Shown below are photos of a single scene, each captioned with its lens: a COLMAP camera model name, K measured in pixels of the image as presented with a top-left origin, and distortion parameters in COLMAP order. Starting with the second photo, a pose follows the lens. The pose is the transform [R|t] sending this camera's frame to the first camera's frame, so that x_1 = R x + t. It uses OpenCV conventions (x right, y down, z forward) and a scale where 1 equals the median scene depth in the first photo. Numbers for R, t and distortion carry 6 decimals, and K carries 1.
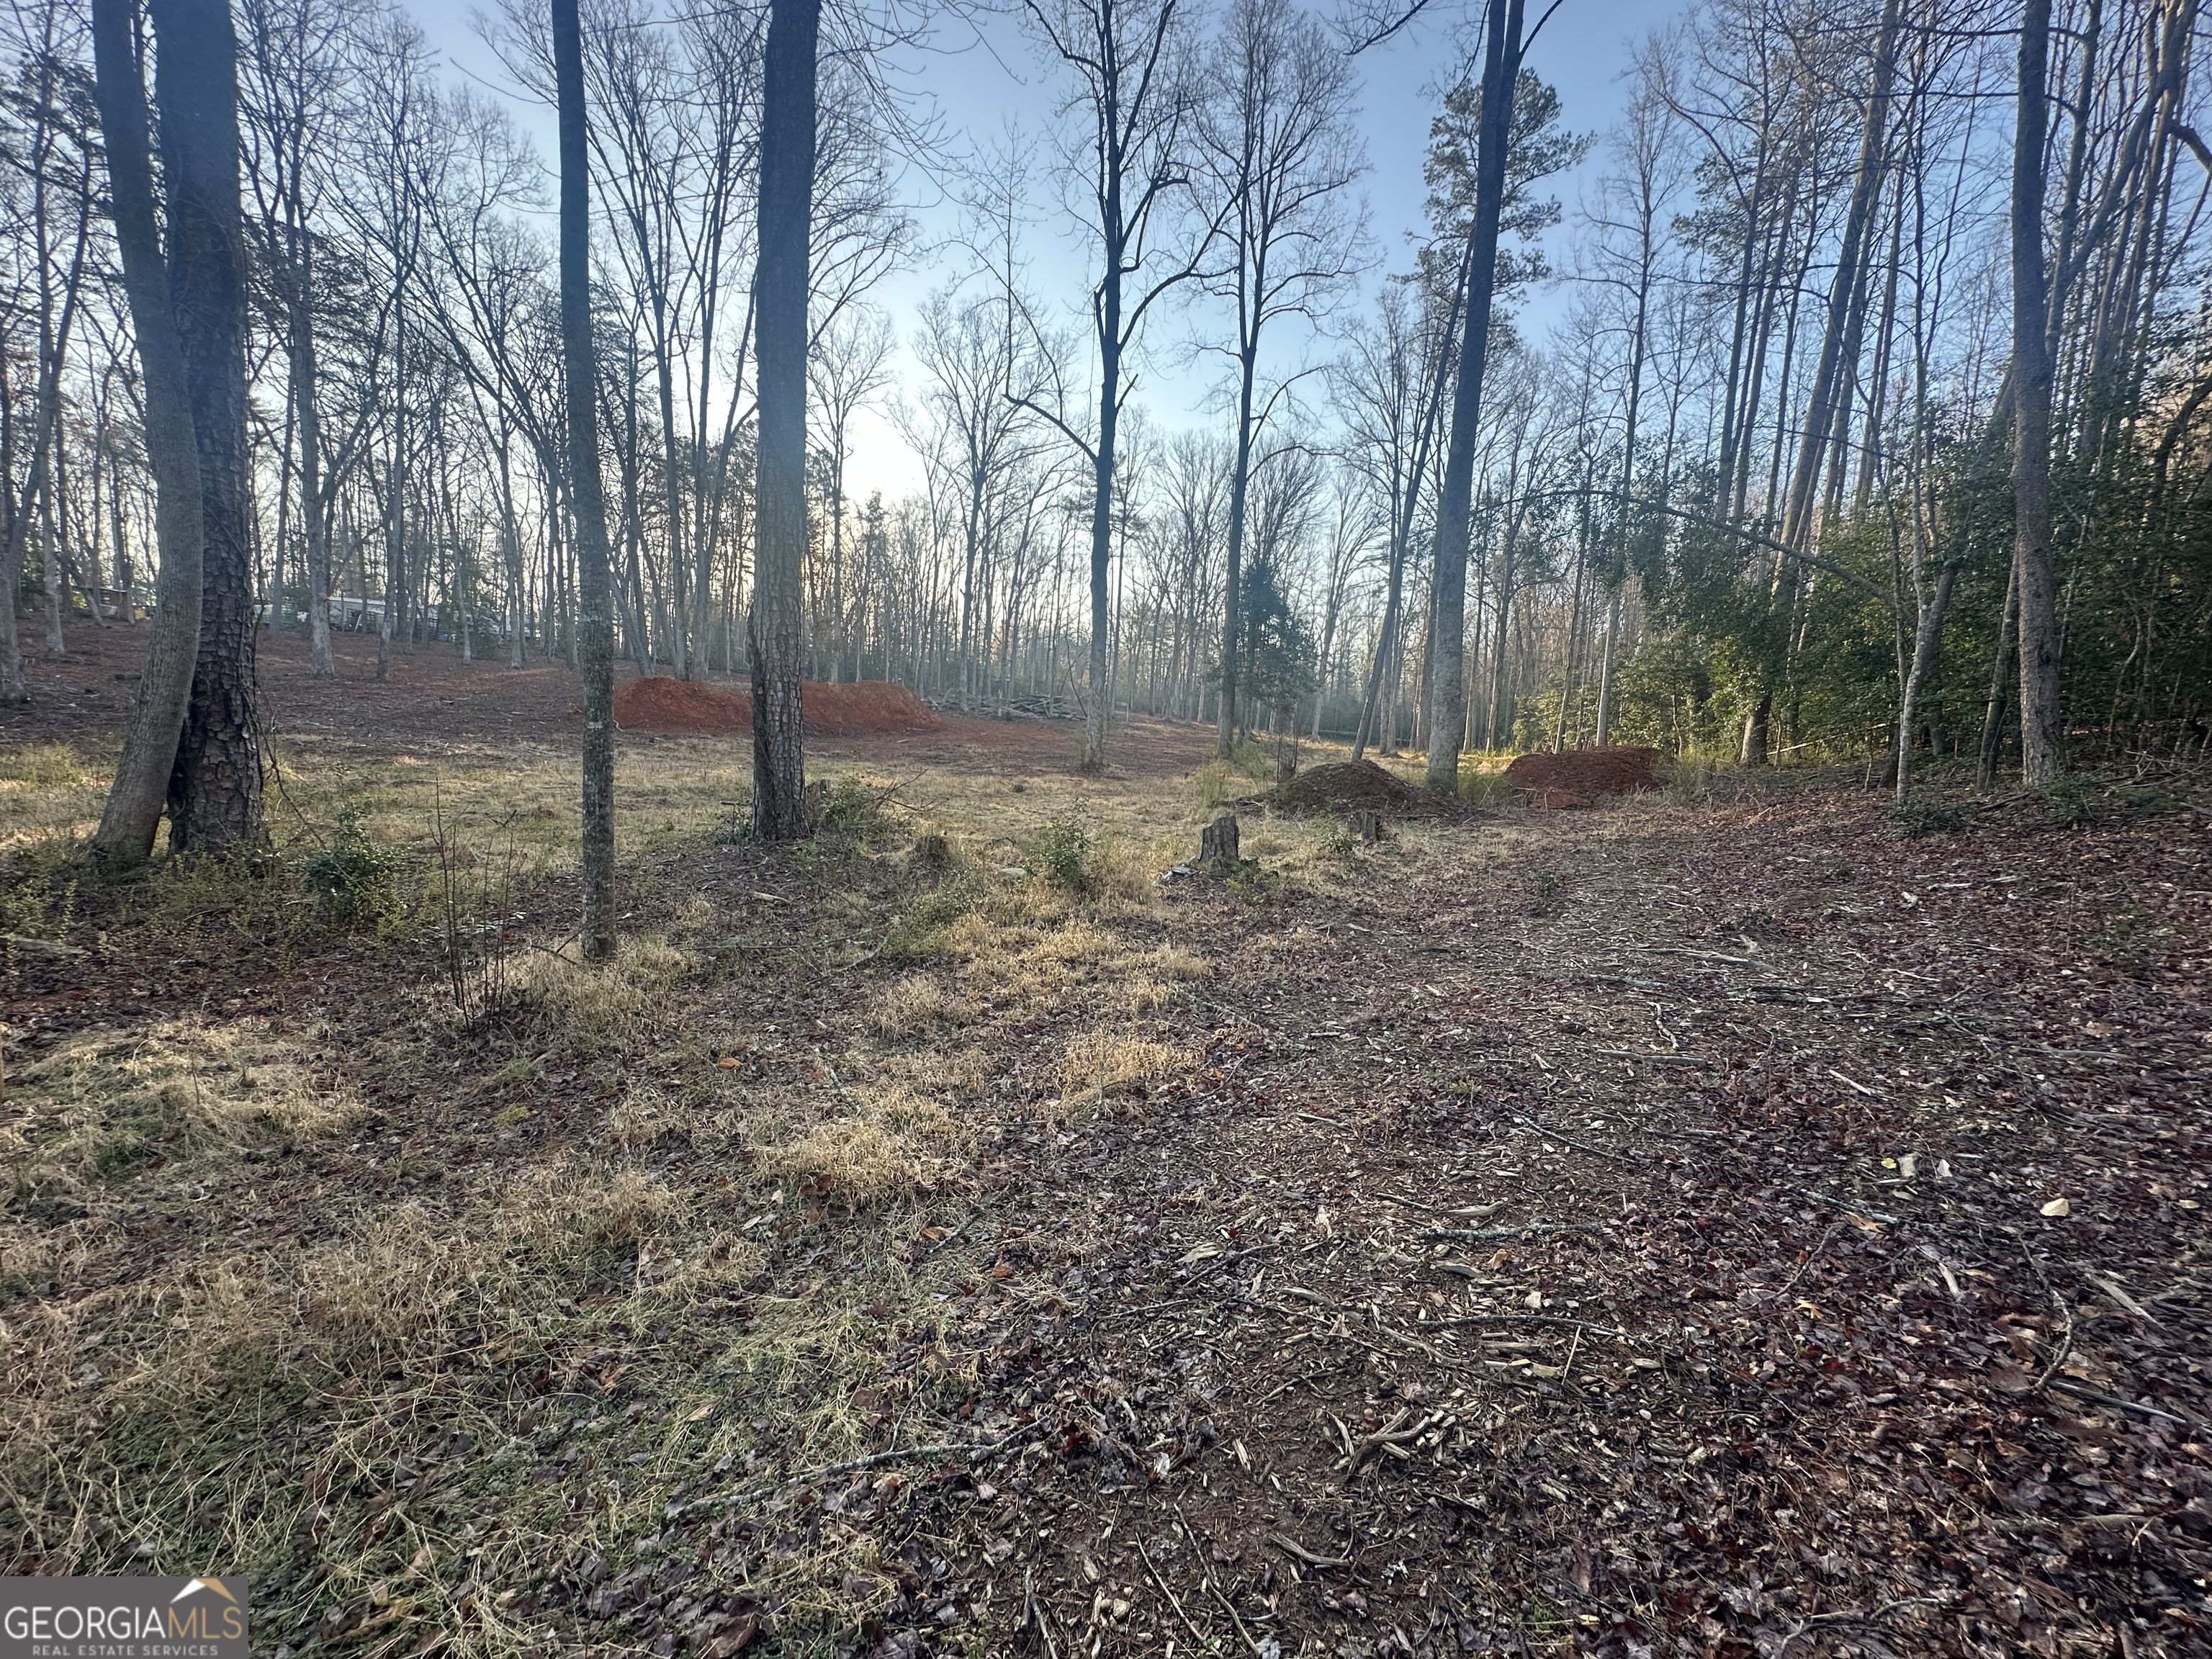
lens RADIAL K [[879.9, 0, 1103.7], [0, 879.9, 832.9], [0, 0, 1]] dist [-0.002928, 0.000788]
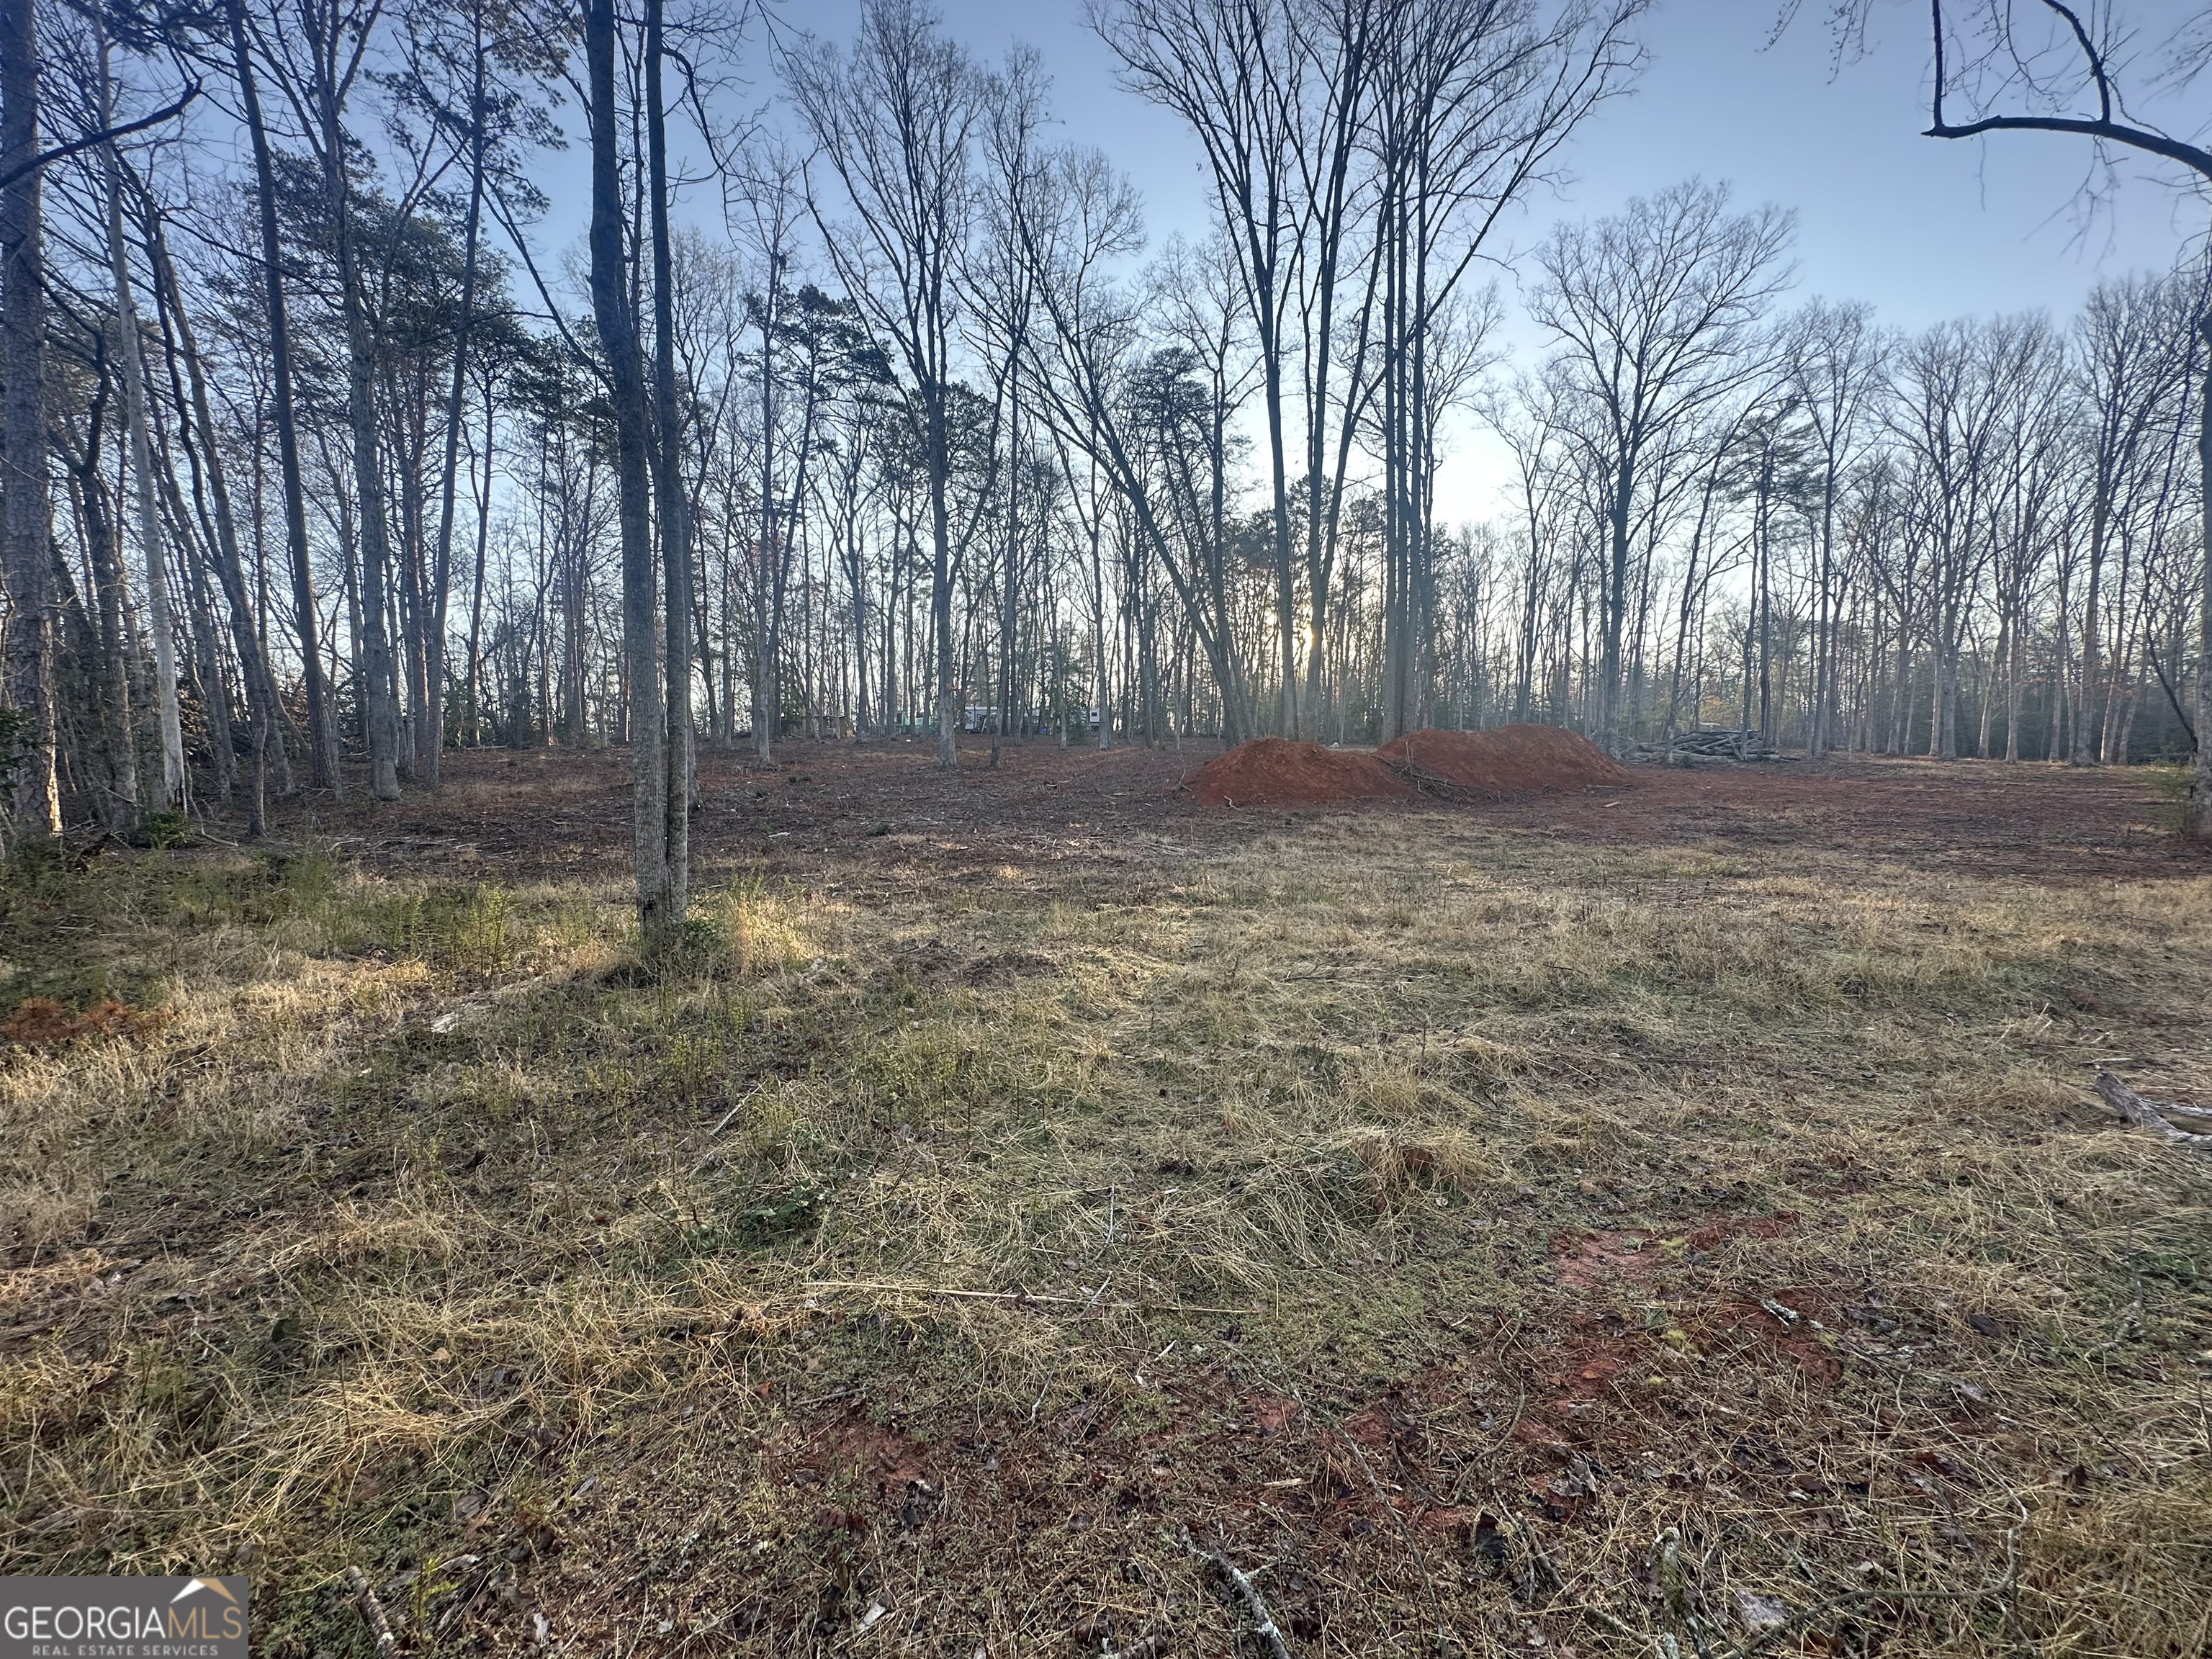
lens RADIAL K [[879.9, 0, 1104.6], [0, 879.9, 830.6], [0, 0, 1]] dist [-0.002928, 0.000788]
pose [[0.842137, -0.033021, -0.538251, -0.263974], [-0.008598, 0.997174, -0.074628, -0.045361], [0.539195, 0.067475, 0.839474, 0.338765]]
